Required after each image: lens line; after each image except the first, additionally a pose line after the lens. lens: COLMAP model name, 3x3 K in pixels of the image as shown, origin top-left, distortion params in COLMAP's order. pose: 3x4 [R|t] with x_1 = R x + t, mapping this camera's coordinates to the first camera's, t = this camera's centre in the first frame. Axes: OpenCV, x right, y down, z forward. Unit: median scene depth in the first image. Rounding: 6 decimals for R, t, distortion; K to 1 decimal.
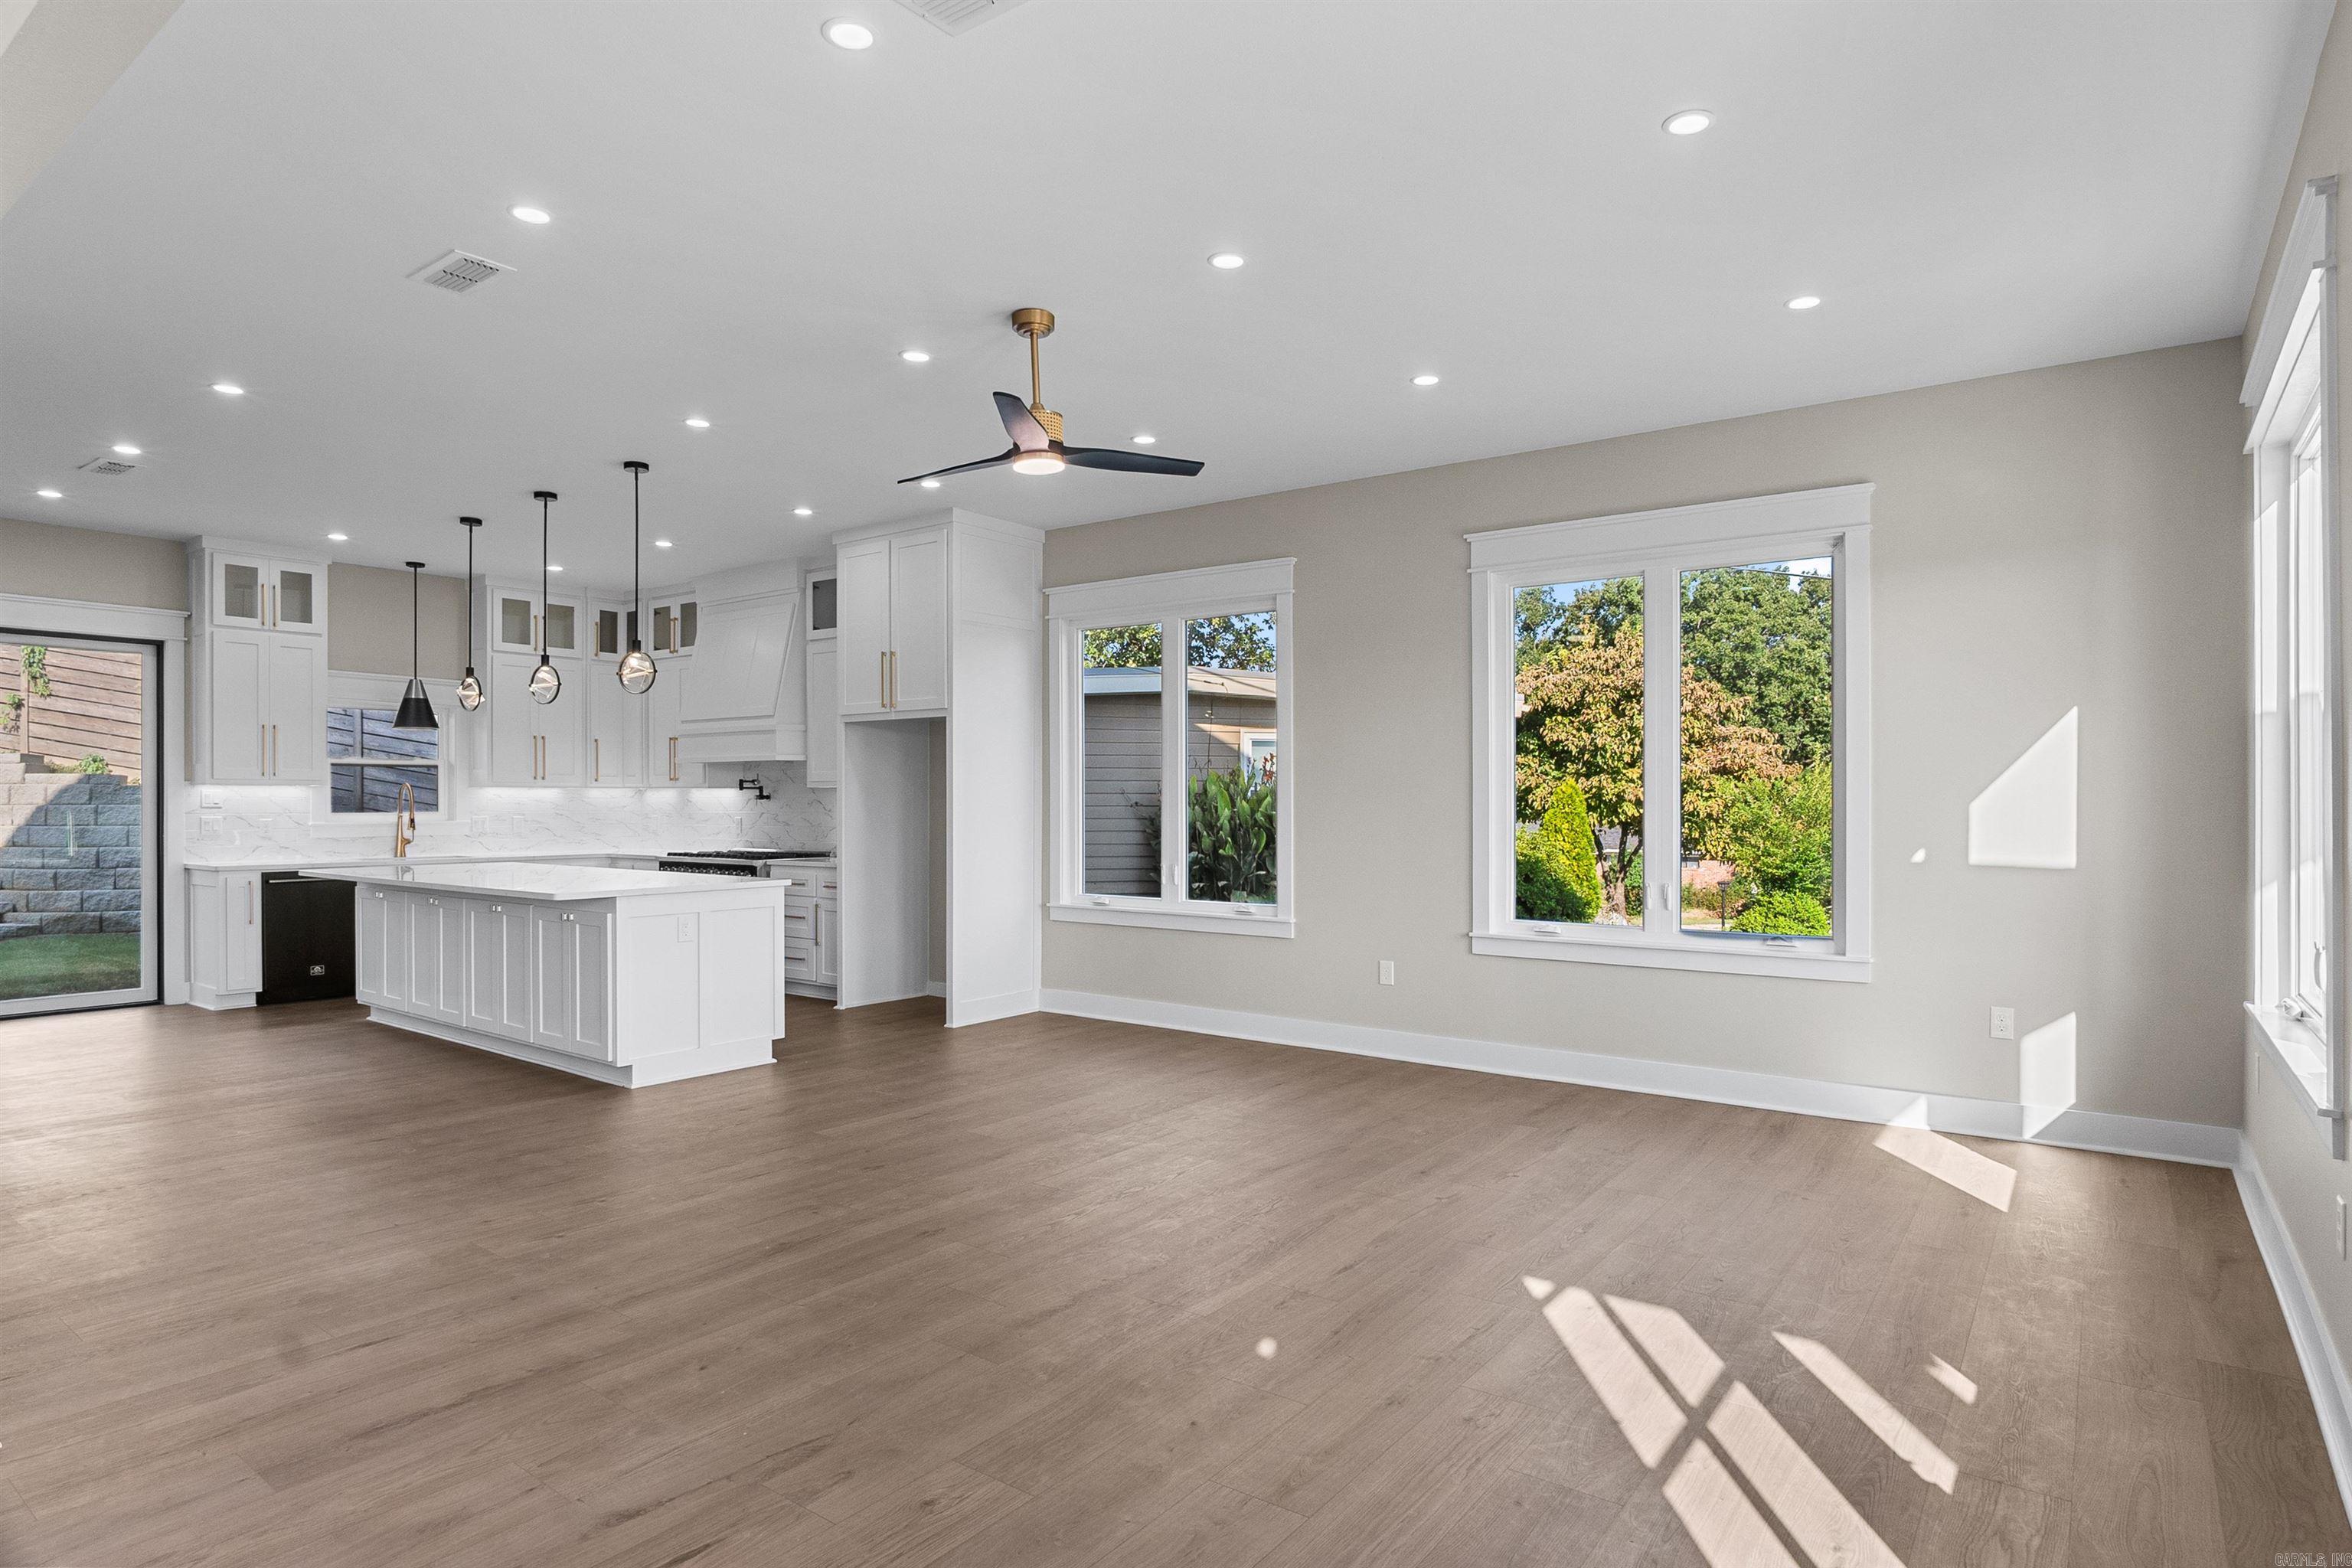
lens RADIAL K [[1271.5, 0, 1181.2], [0, 1271.5, 801.3], [0, 0, 1]] dist [-0.025845, 0.002058]
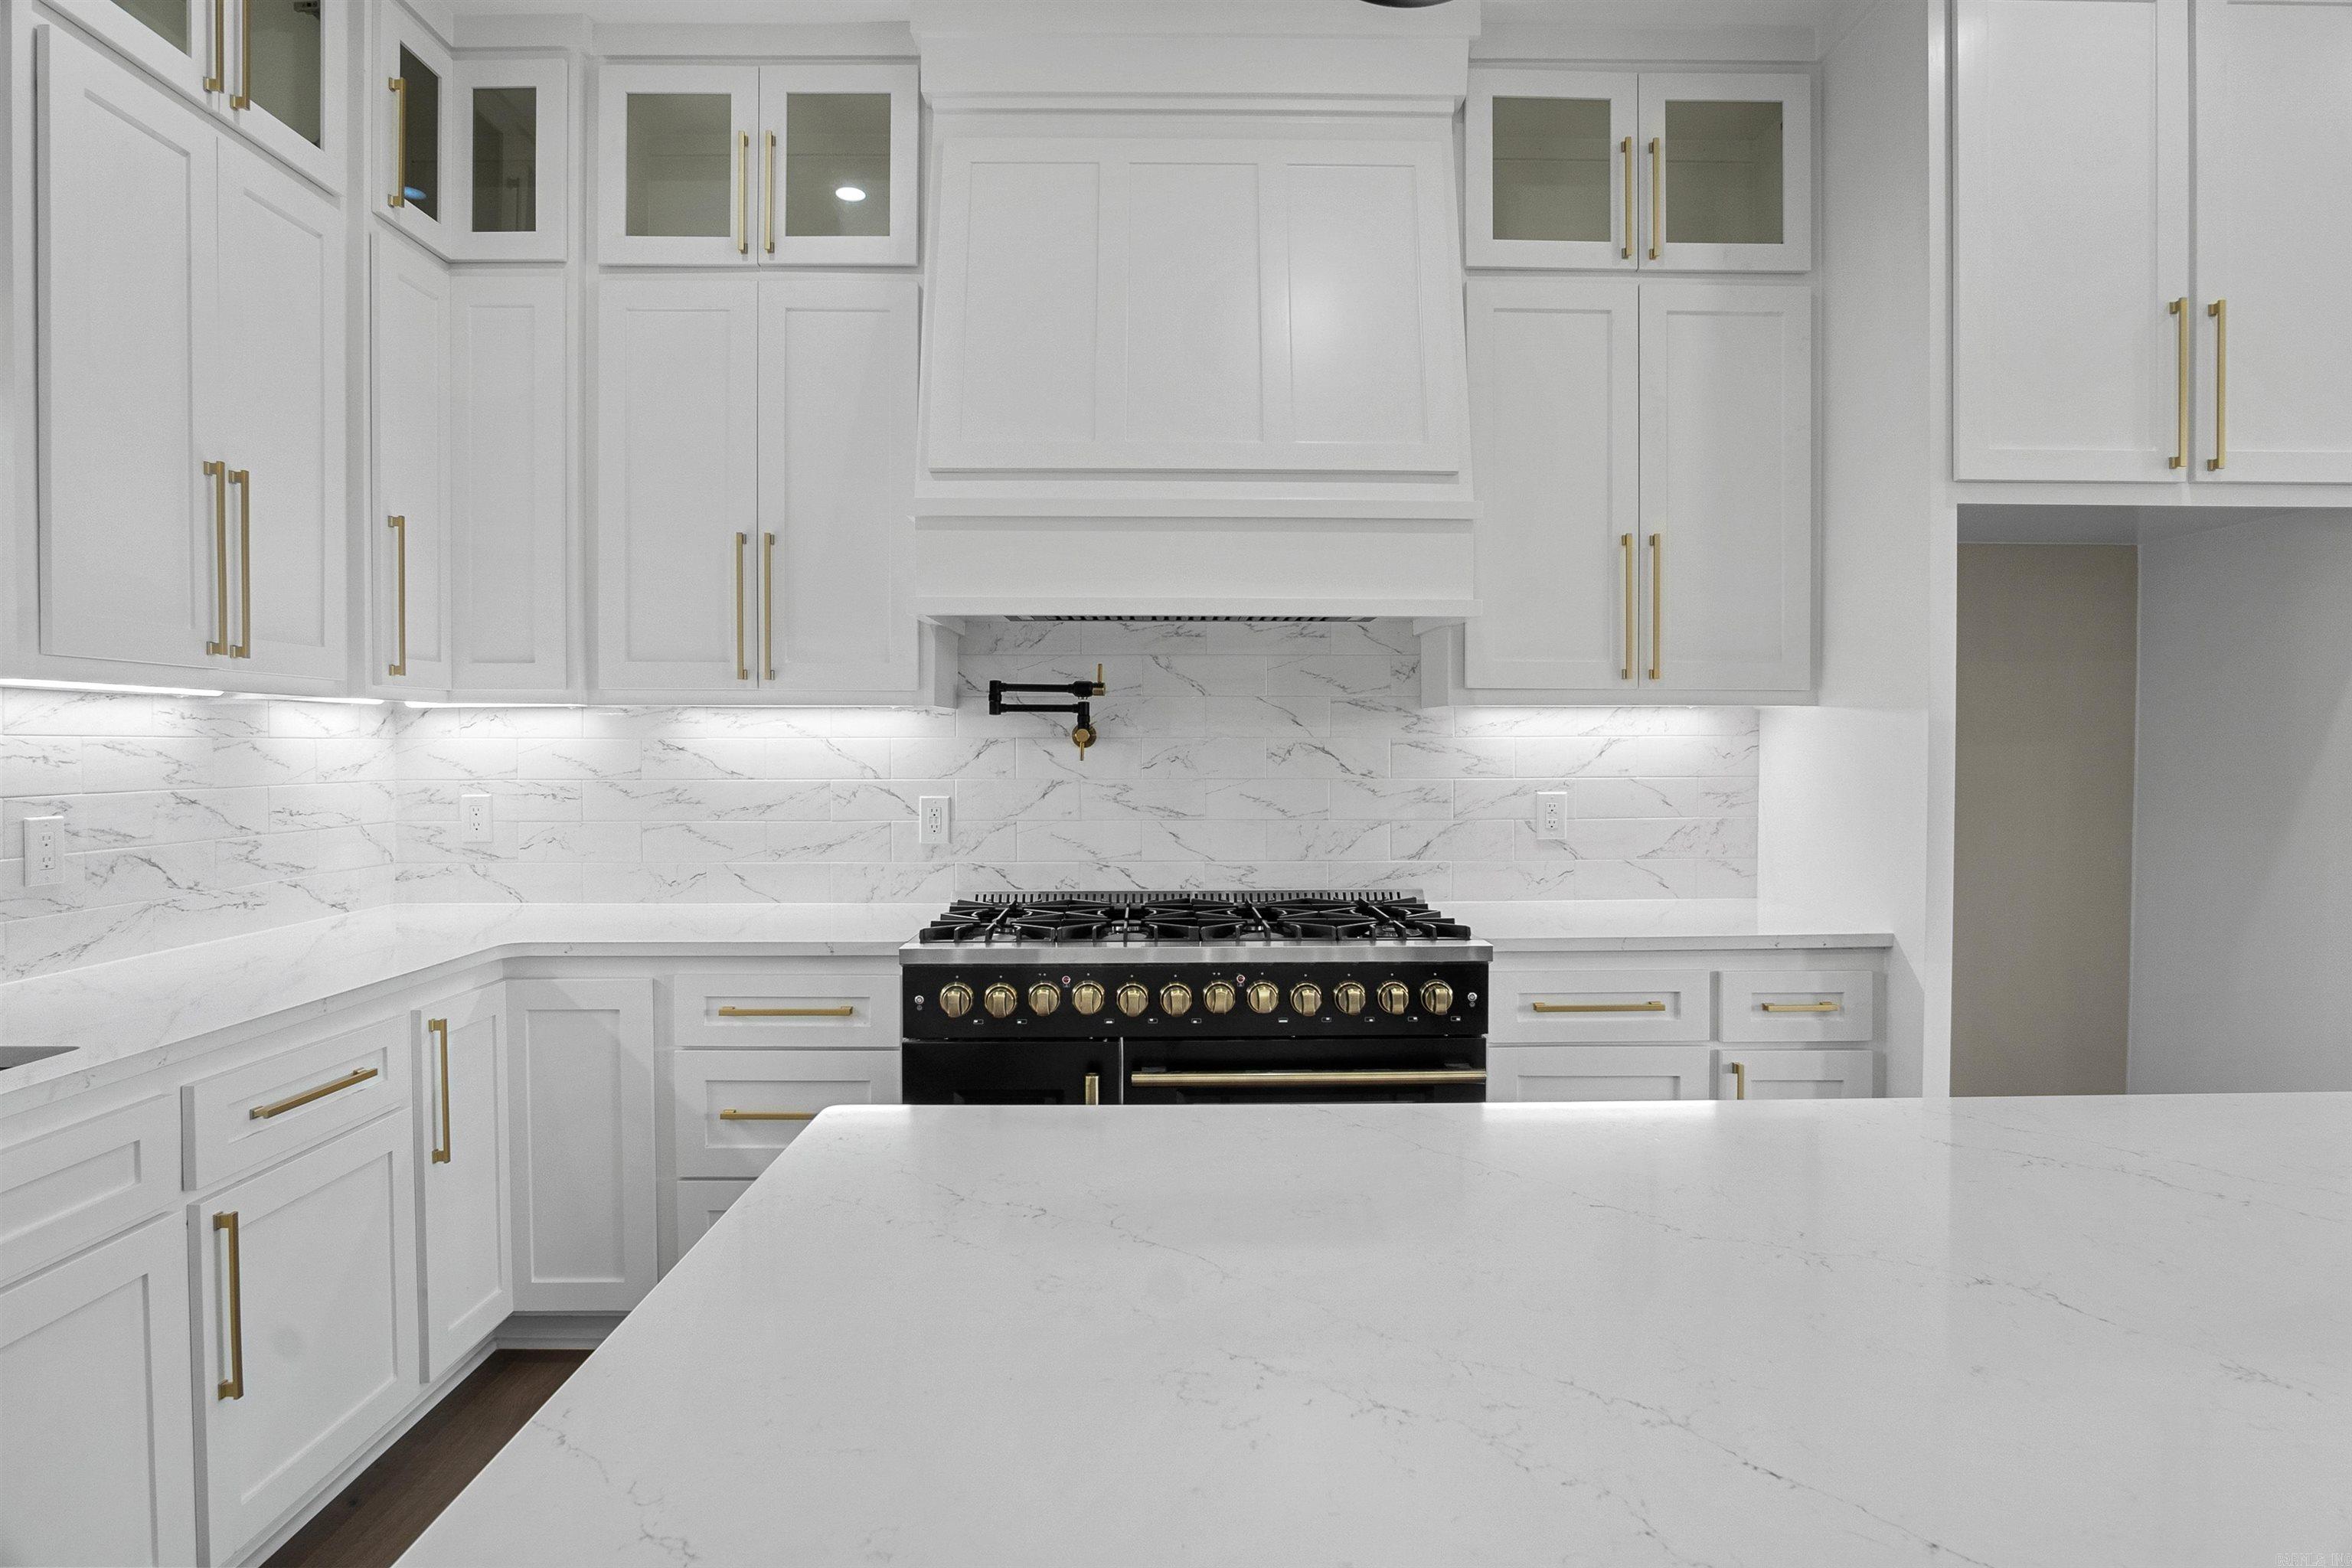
lens RADIAL K [[1259.7, 0, 1178.7], [0, 1259.7, 767.3], [0, 0, 1]] dist [-0.036355, 0.009937]
pose [[0.793415, -0.010205, 0.608596, -0.609141], [0.001029, 0.999880, 0.015425, 0.000032], [-0.608681, -0.011612, 0.793330, 0.855946]]
